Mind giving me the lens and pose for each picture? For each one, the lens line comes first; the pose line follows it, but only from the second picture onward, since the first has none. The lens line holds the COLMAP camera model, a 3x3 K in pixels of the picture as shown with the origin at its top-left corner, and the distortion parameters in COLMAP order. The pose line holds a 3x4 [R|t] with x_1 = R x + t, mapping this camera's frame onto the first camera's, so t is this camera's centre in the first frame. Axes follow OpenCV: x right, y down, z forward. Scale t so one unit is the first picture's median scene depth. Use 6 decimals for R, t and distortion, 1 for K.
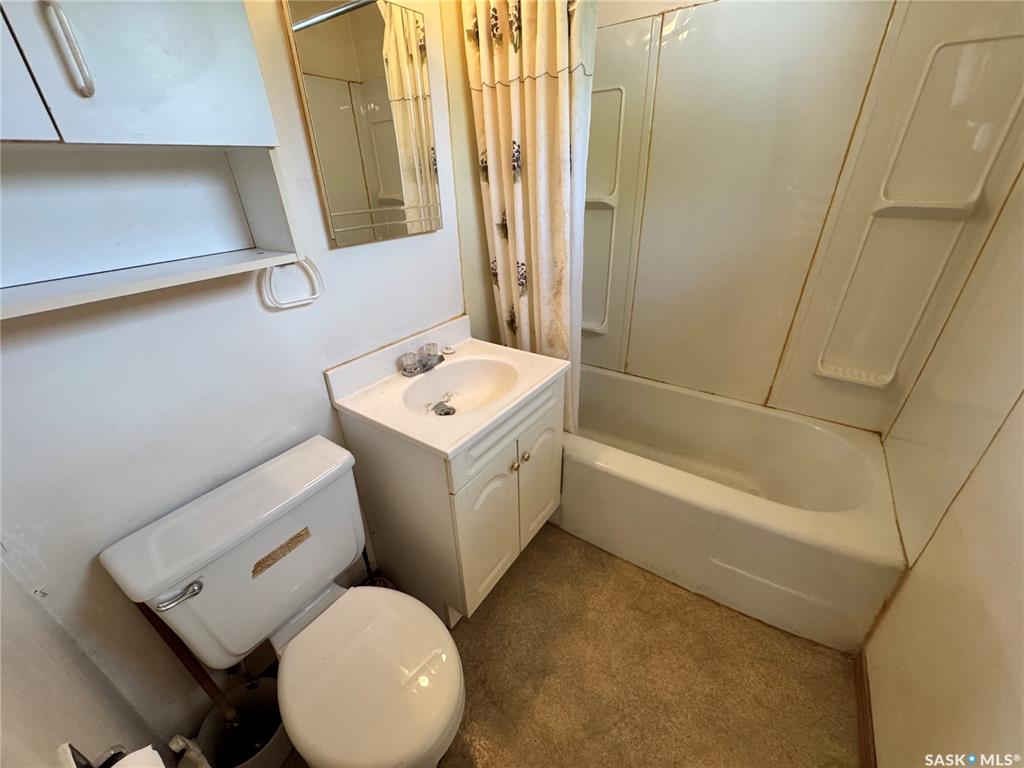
lens RADIAL K [[409.2, 0, 512.0], [0, 409.2, 381.6], [0, 0, 1]] dist [-0.003825, 0.000474]
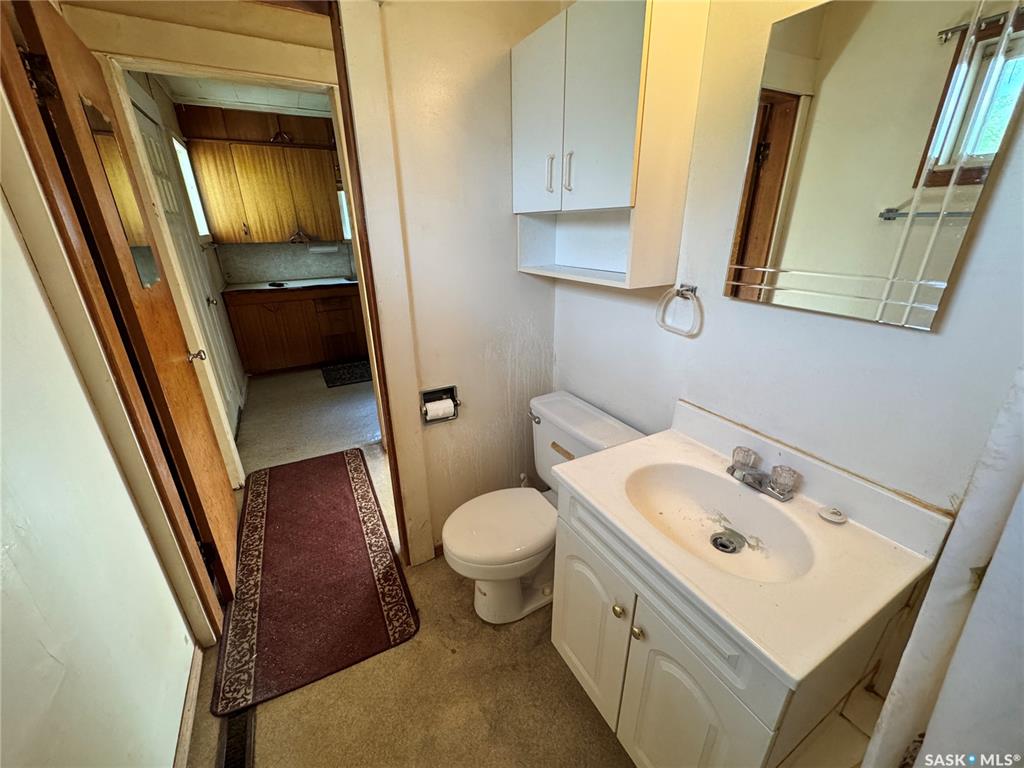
lens RADIAL K [[409.2, 0, 510.9], [0, 409.2, 386.5], [0, 0, 1]] dist [-0.003825, 0.000474]
pose [[-0.455574, 0.348715, -0.819054, 0.547414], [-0.393581, 0.746367, 0.536686, -0.402484], [0.798465, 0.566864, -0.202778, 0.746371]]
